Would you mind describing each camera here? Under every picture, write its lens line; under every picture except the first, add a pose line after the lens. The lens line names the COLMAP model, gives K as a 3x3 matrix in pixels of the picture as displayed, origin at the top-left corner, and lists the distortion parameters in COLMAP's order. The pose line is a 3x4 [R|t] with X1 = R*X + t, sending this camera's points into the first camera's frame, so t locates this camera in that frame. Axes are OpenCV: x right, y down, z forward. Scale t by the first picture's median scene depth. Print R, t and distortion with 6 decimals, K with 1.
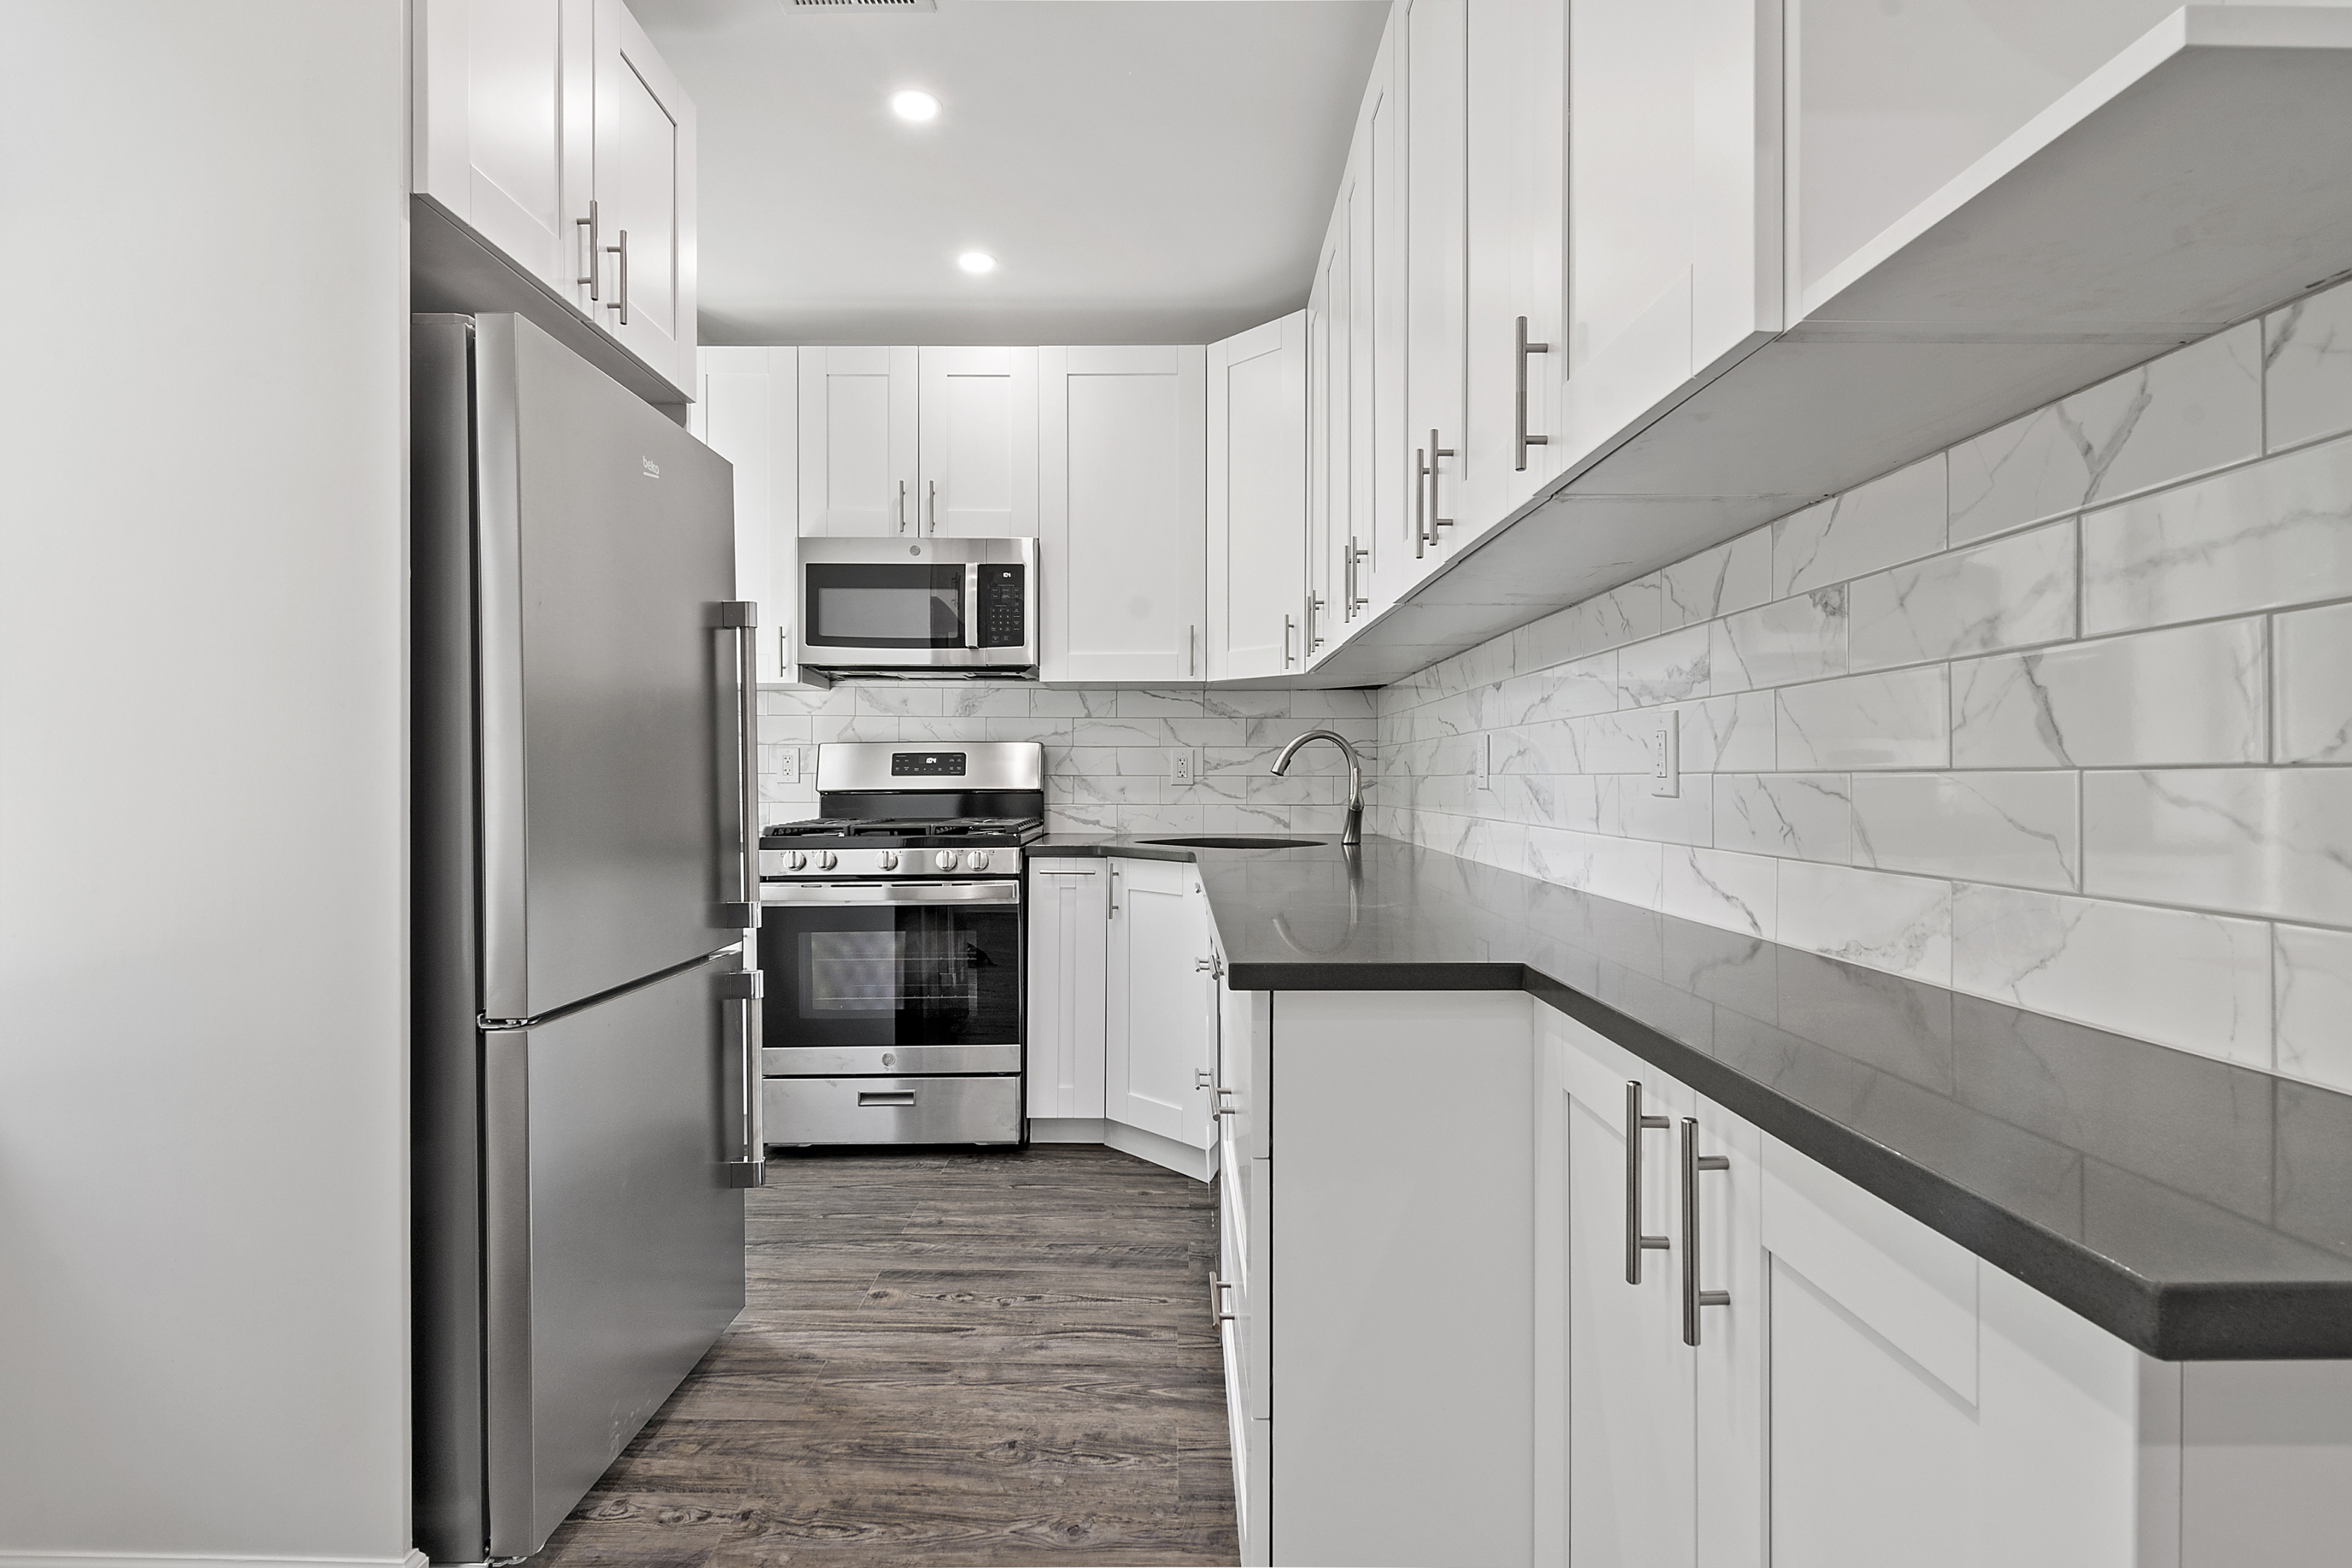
lens RADIAL K [[1112.9, 0, 1179.6], [0, 1112.9, 785.4], [0, 0, 1]] dist [0.001187, 0.000031]
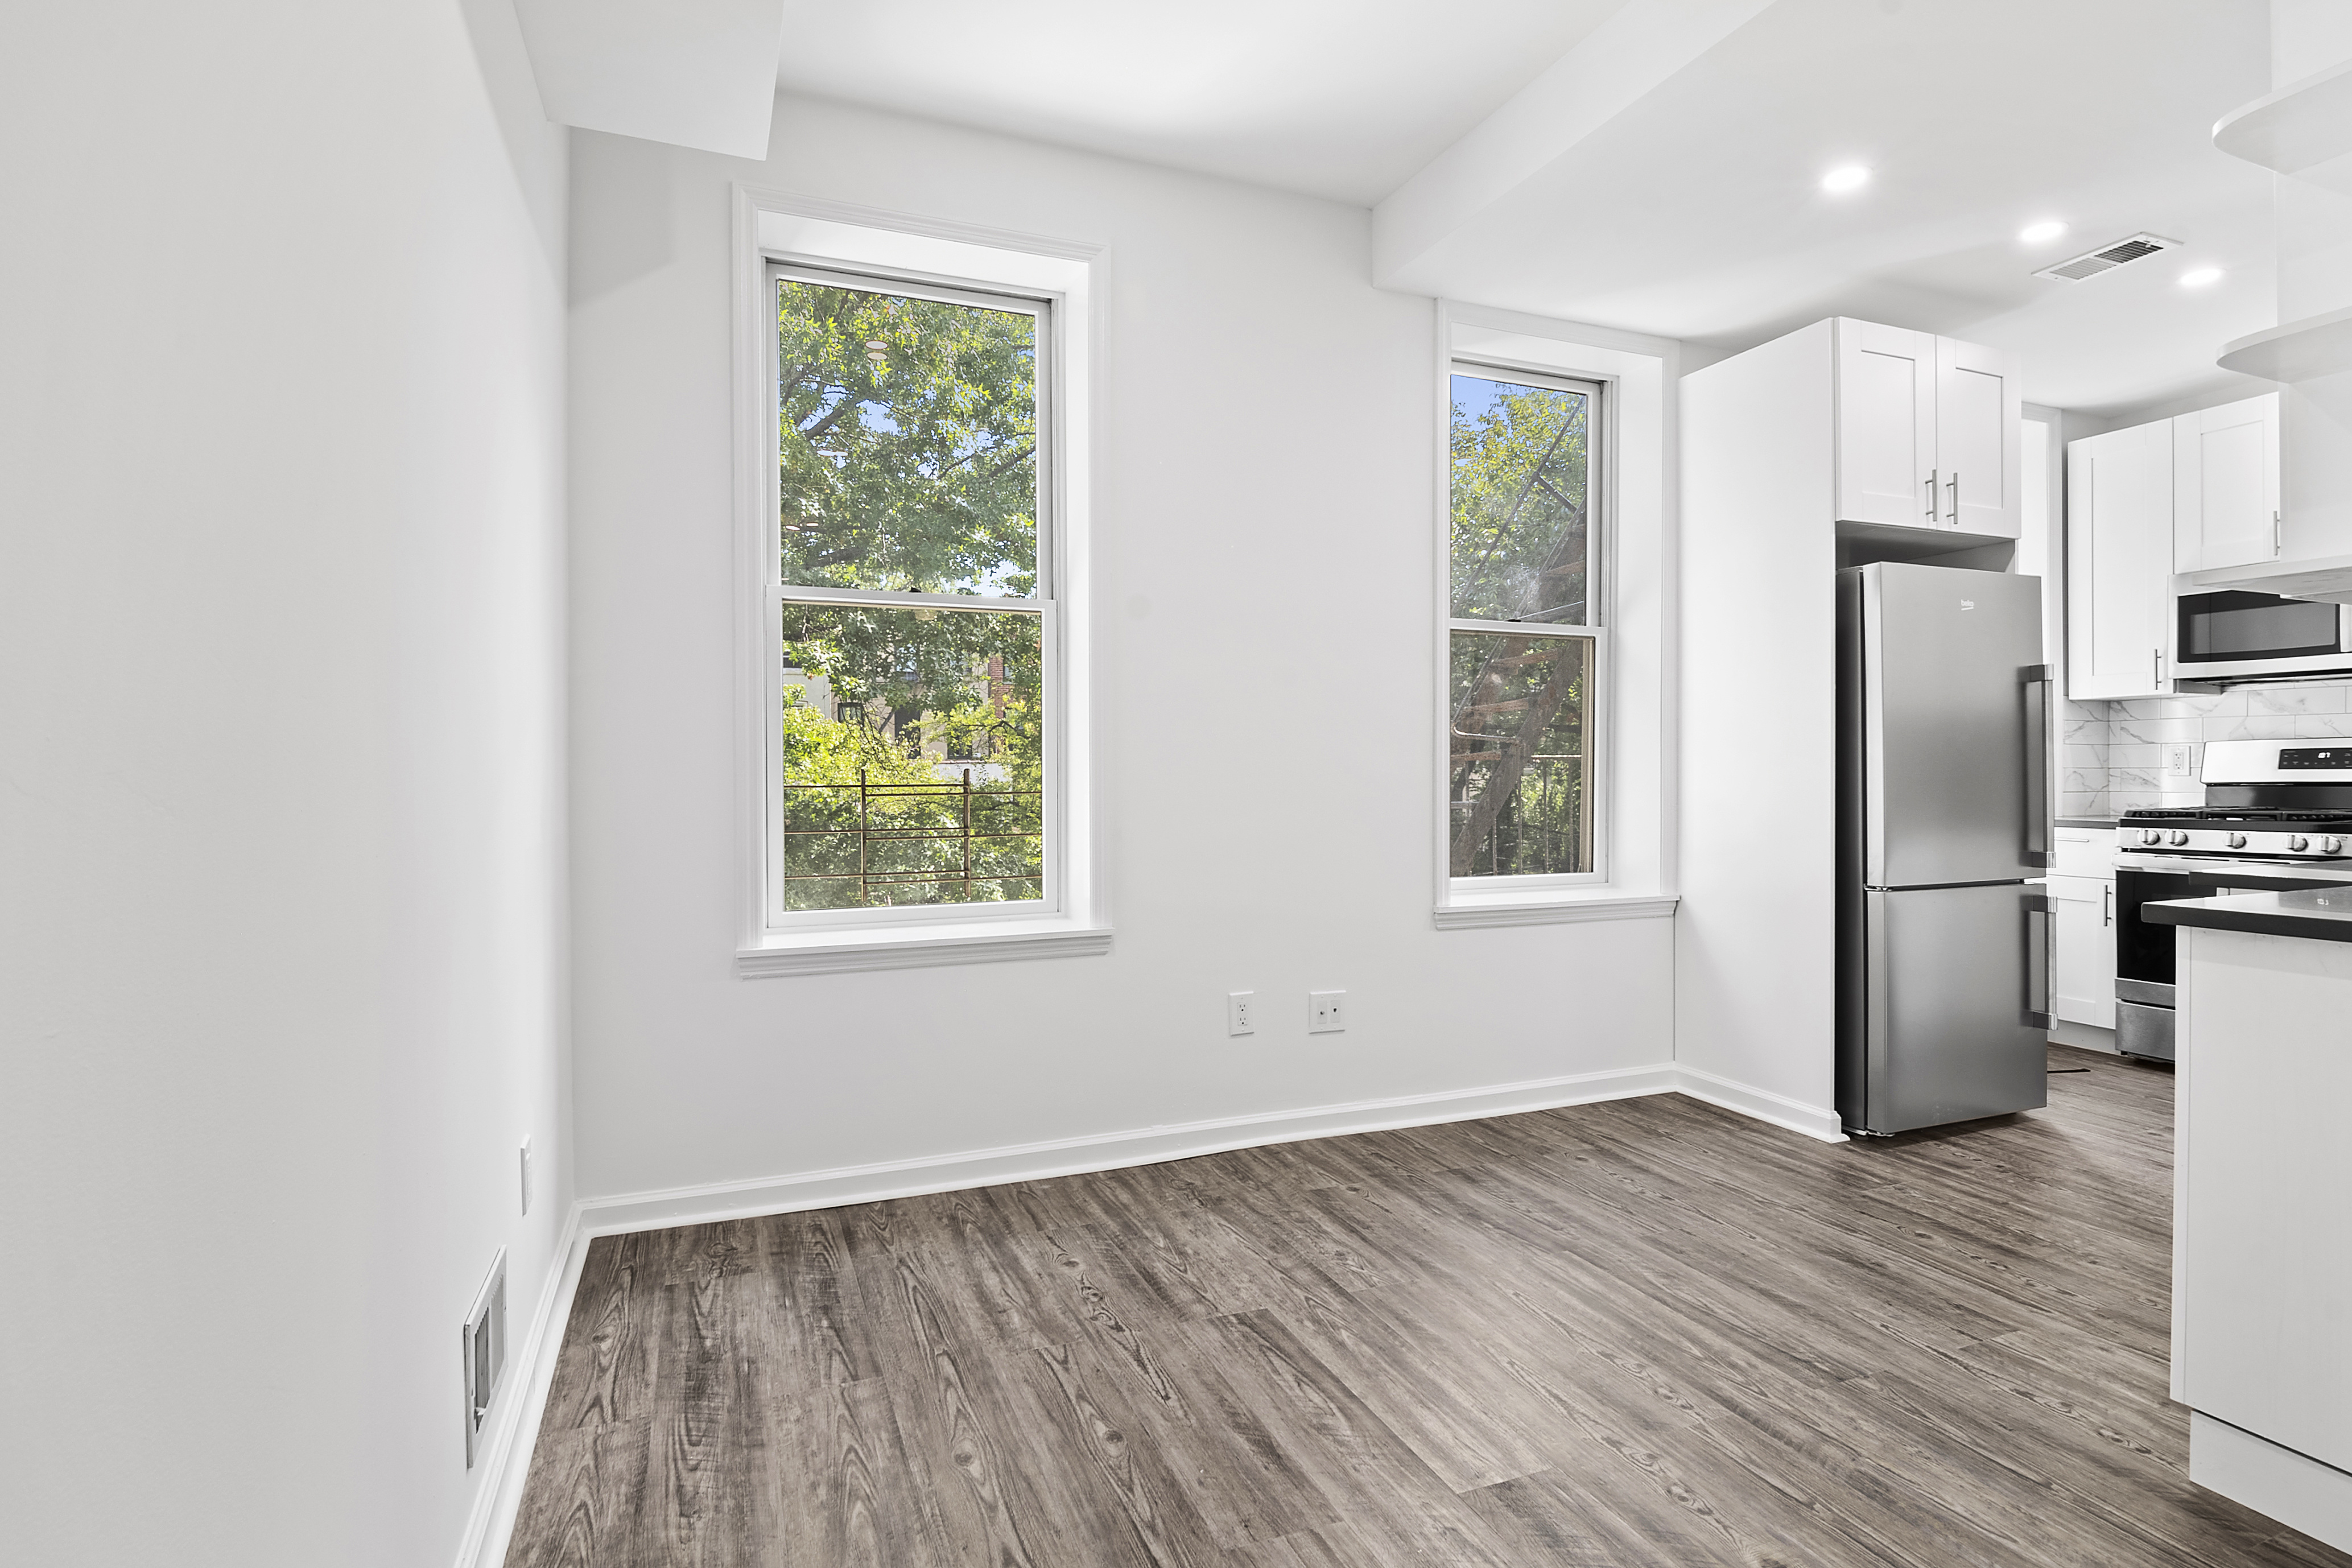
lens RADIAL K [[1166.2, 0, 1178.9], [0, 1166.2, 776.5], [0, 0, 1]] dist [-0.002816, -0.000520]
pose [[0.370269, 0.002313, -0.928922, 0.480494], [-0.000132, 0.999997, 0.002438, -0.004689], [0.928924, -0.000780, 0.370268, -0.530299]]
